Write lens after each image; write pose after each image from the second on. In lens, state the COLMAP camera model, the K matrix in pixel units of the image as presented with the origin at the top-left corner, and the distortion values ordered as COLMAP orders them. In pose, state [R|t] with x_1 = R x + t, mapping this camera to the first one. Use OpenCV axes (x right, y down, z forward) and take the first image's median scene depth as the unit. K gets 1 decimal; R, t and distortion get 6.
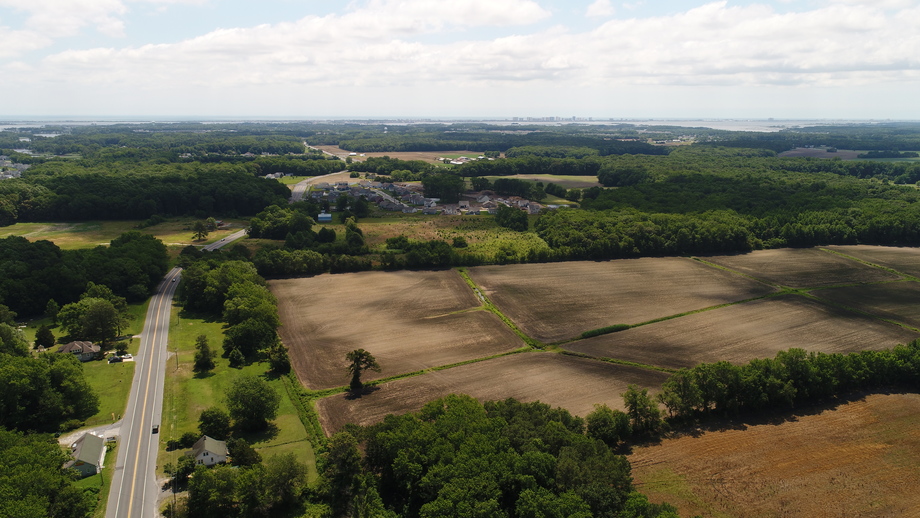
lens RADIAL K [[621.6, 0, 456.2], [0, 621.6, 254.5], [0, 0, 1]] dist [0.001378, 0.002702]
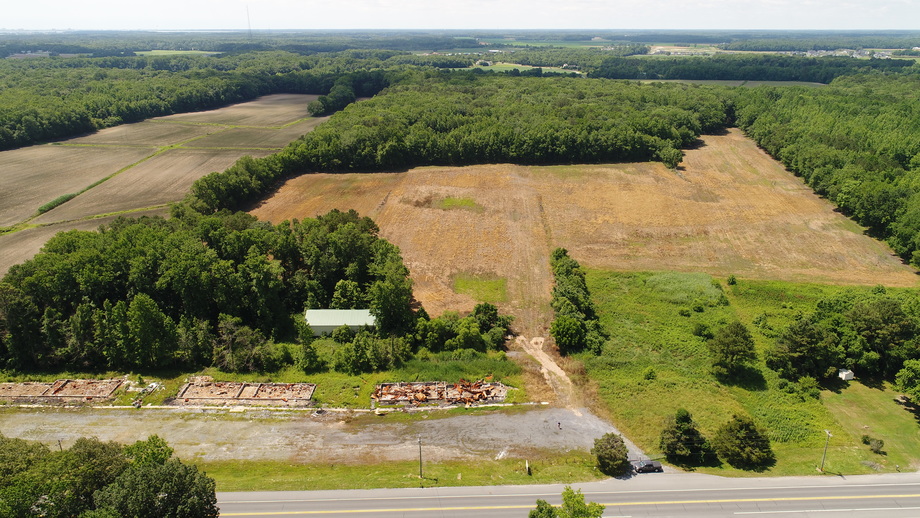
lens RADIAL K [[621.6, 0, 459.7], [0, 621.6, 260.8], [0, 0, 1]] dist [0.001378, 0.002702]
pose [[0.423359, -0.323212, 0.846346, -0.342897], [0.201505, 0.944389, 0.259858, 0.079053], [-0.883268, 0.060529, 0.464944, -0.017105]]
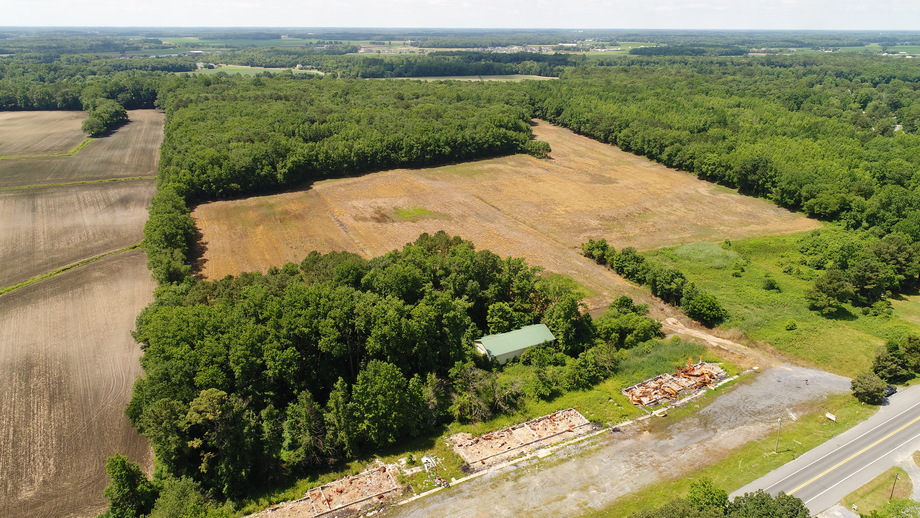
lens RADIAL K [[621.6, 0, 459.7], [0, 621.6, 258.4], [0, 0, 1]] dist [0.001378, 0.002702]
pose [[-0.055080, -0.354857, 0.933297, -0.405991], [0.217634, 0.907975, 0.358073, -0.016032], [-0.974475, 0.222840, 0.027218, 0.351594]]
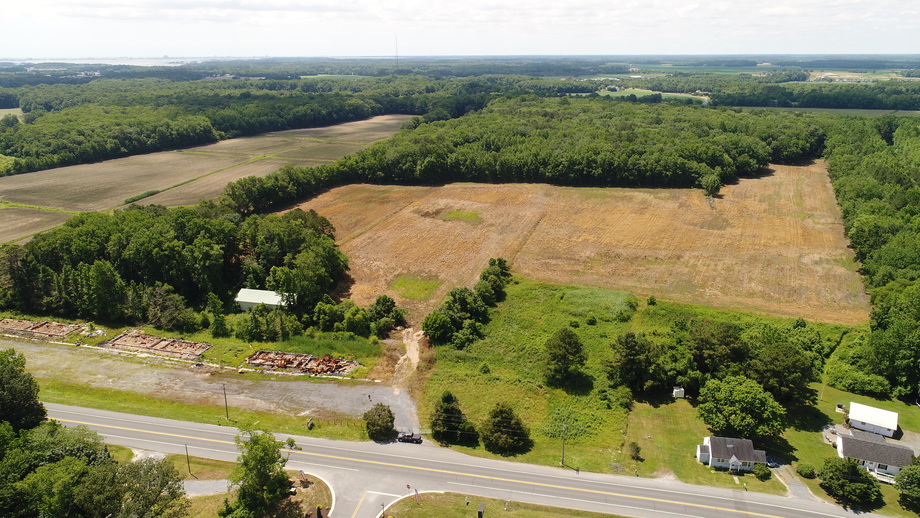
lens RADIAL K [[621.6, 0, 459.0], [0, 621.6, 259.7], [0, 0, 1]] dist [0.001378, 0.002702]
pose [[0.634297, -0.250091, 0.731520, -0.273872], [0.176820, 0.968079, 0.177646, 0.131469], [-0.752597, 0.016667, 0.658270, -0.243787]]
